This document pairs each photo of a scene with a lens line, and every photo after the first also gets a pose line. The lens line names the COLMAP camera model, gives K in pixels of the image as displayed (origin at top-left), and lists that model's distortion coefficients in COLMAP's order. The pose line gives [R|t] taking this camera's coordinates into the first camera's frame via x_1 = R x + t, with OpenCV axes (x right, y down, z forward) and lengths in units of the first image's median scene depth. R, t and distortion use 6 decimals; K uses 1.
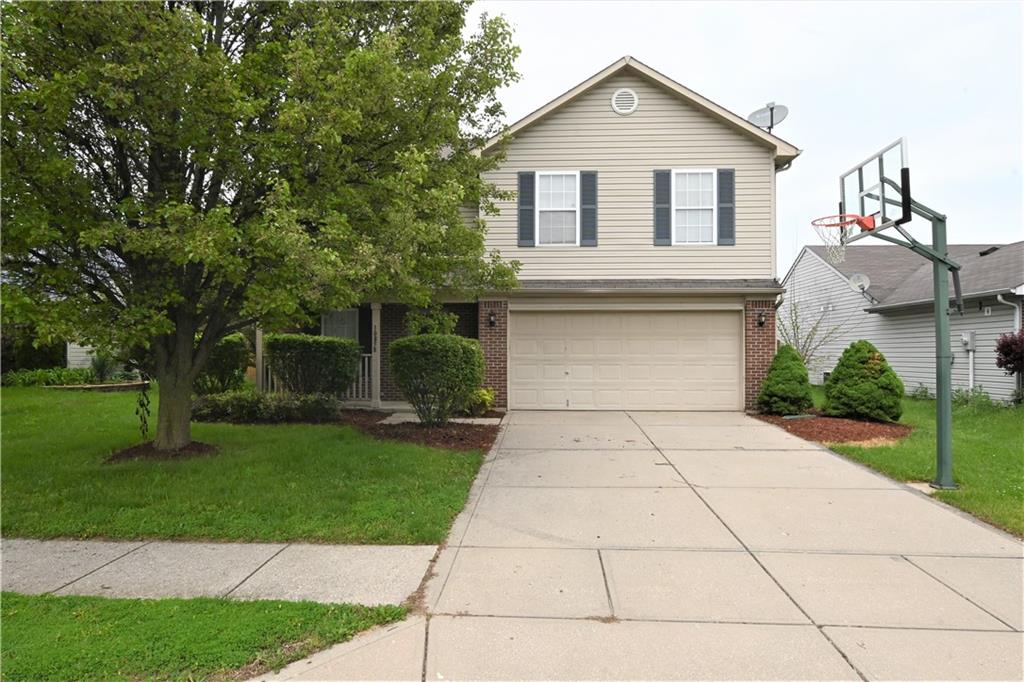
lens RADIAL K [[673.9, 0, 507.7], [0, 673.9, 340.3], [0, 0, 1]] dist [-0.003290, 0.001936]
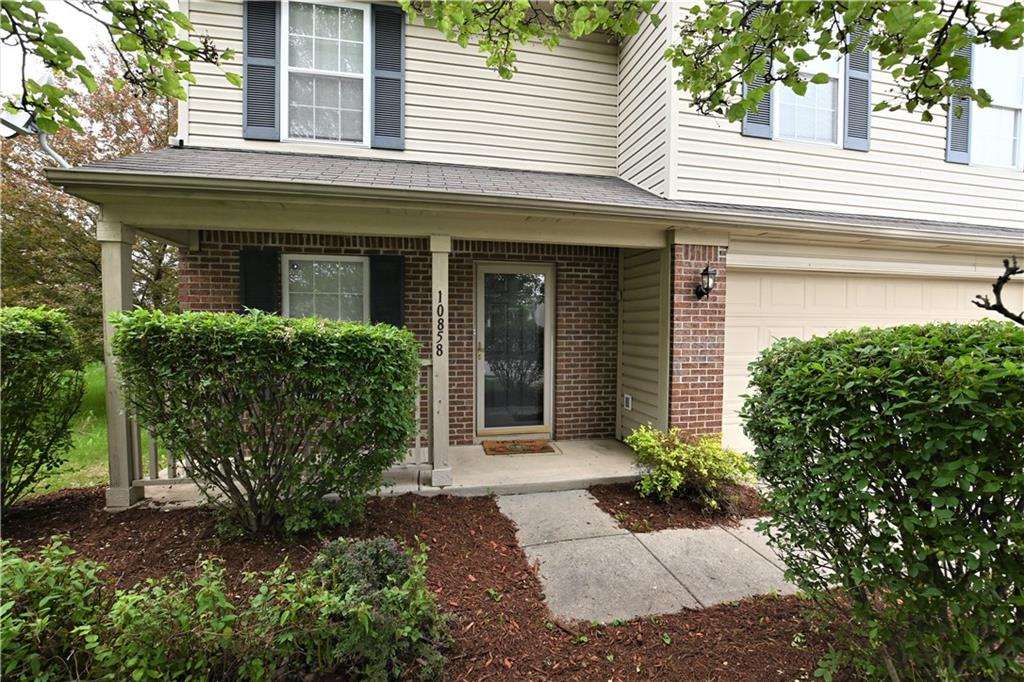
lens RADIAL K [[446.6, 0, 508.8], [0, 446.6, 344.4], [0, 0, 1]] dist [-0.031457, 0.001736]
pose [[0.966758, -0.007694, 0.255577, -0.247133], [-0.010262, 0.997574, 0.068847, -0.009643], [-0.255487, -0.069181, 0.964334, 0.782138]]
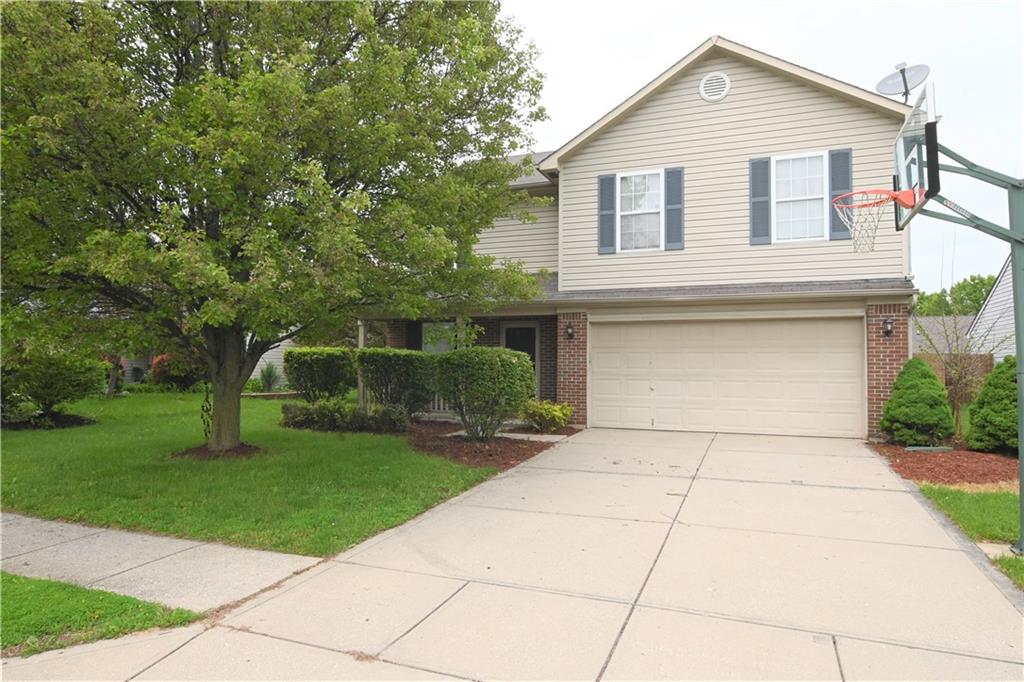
lens RADIAL K [[673.9, 0, 510.0], [0, 673.9, 340.5], [0, 0, 1]] dist [-0.003290, 0.001936]
pose [[0.938244, -0.008705, -0.345863, 0.241463], [0.000699, 0.999729, -0.023266, 0.003775], [0.345972, 0.021587, 0.937996, 0.077961]]
